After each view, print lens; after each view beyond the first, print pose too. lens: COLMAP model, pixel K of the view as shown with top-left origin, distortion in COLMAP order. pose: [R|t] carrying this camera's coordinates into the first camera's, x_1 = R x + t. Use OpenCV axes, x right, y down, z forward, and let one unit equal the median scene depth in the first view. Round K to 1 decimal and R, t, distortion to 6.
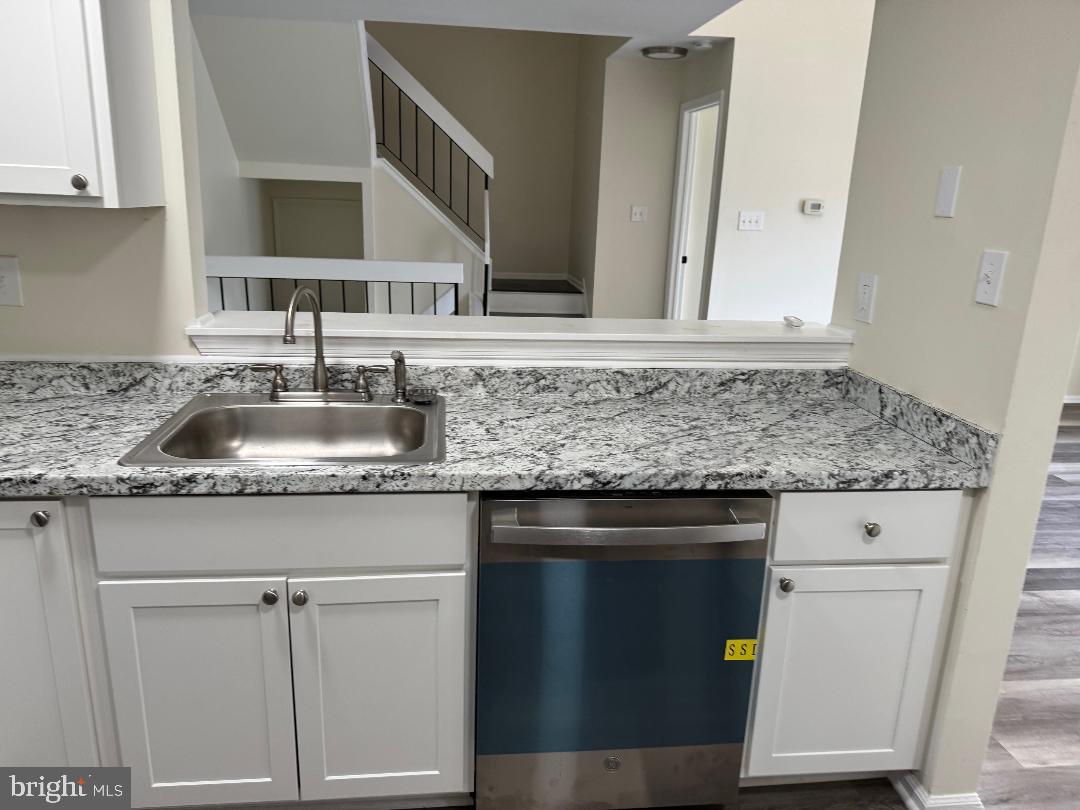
lens RADIAL K [[762.9, 0, 540.7], [0, 762.9, 400.9], [0, 0, 1]] dist [0.069519, -0.093893]
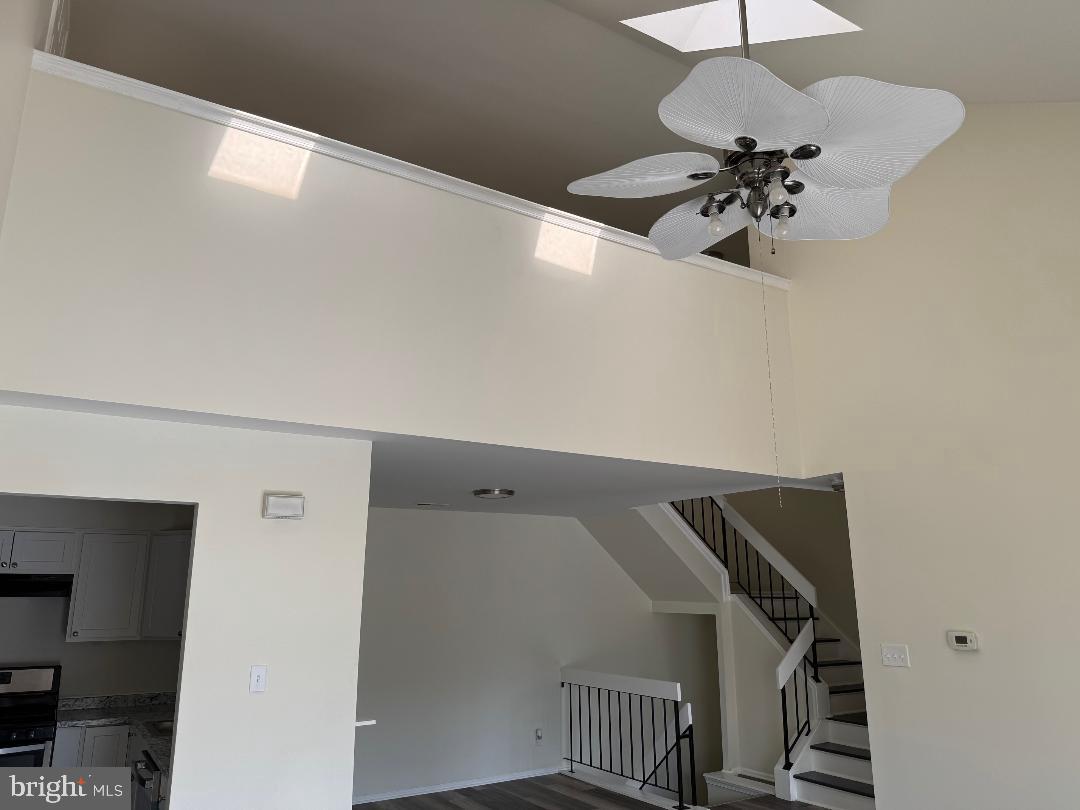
lens RADIAL K [[762.9, 0, 535.5], [0, 762.9, 404.7], [0, 0, 1]] dist [0.069519, -0.093893]
pose [[0.423650, -0.254467, -0.869349, 2.607727], [-0.216915, 0.903307, -0.370114, -0.222130], [0.879471, 0.345374, 0.327488, 0.727393]]
